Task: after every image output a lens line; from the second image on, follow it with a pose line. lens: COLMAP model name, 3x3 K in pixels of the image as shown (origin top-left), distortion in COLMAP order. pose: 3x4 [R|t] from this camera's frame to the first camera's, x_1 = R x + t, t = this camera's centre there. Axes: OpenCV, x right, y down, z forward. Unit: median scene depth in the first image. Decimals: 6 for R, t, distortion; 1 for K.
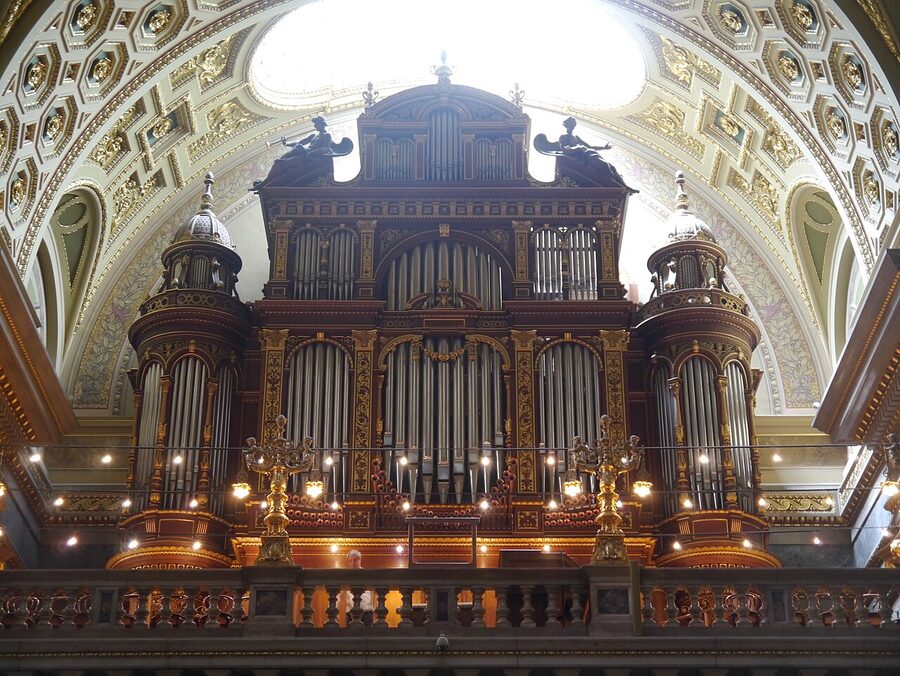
lens RADIAL K [[1749.7, 0, 452.7], [0, 1749.7, 338.7], [0, 0, 1]] dist [0.075076, 0.000000]
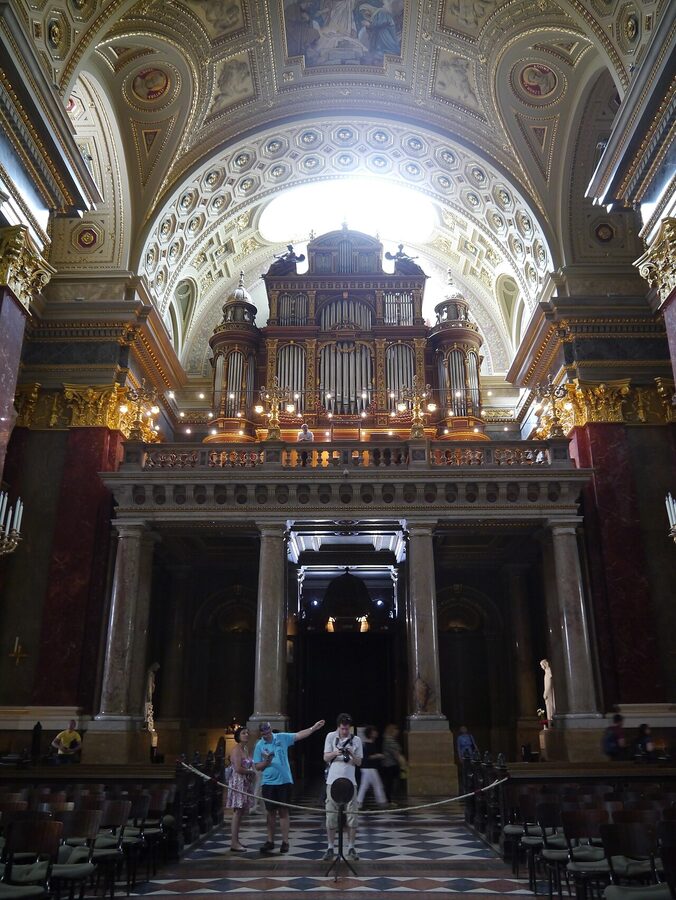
lens RADIAL K [[752.5, 0, 339.8], [0, 752.5, 449.4], [0, 0, 1]] dist [-0.042410, -0.011286]
pose [[0.999901, -0.005588, -0.012912, -0.000778], [0.007319, 0.990381, 0.138171, 0.002013], [0.012016, -0.138252, 0.990324, 0.003659]]
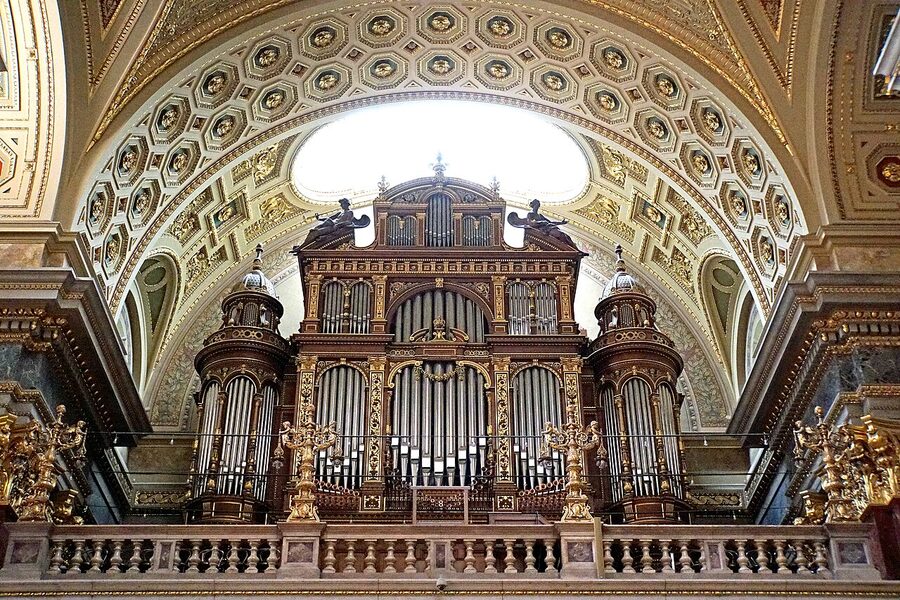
lens RADIAL K [[1224.0, 0, 449.5], [0, 1224.0, 304.3], [0, 0, 1]] dist [0.031229, 0.000000]
pose [[0.999922, 0.004898, 0.011525, -0.007959], [-0.003602, 0.993939, -0.109872, 0.054988], [-0.011994, 0.109821, 0.993879, 0.100108]]
